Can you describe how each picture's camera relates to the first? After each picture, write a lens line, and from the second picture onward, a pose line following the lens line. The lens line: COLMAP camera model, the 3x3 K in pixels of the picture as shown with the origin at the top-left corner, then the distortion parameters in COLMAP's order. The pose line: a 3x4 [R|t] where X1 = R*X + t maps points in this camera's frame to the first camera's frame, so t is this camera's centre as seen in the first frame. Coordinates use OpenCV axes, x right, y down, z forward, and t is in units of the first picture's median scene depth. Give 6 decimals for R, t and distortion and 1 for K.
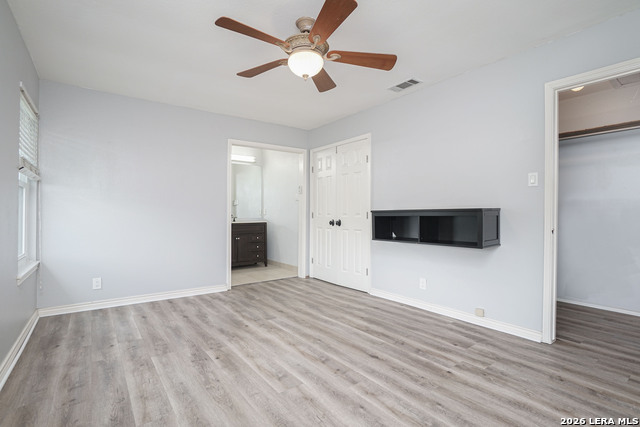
lens RADIAL K [[313.6, 0, 320.1], [0, 313.6, 214.1], [0, 0, 1]] dist [-0.031812, 0.007768]
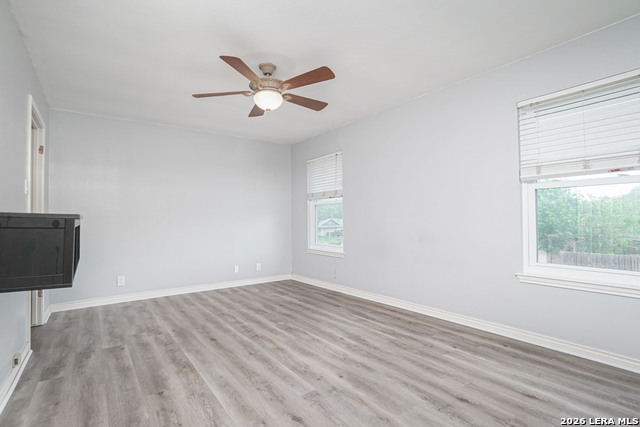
lens RADIAL K [[313.6, 0, 320.1], [0, 313.6, 215.8], [0, 0, 1]] dist [-0.031812, 0.007768]
pose [[-0.999972, 0.006898, -0.003027, -0.228969], [0.006952, 0.999811, -0.018135, 0.001594], [0.002902, -0.018156, -0.999831, 2.097164]]
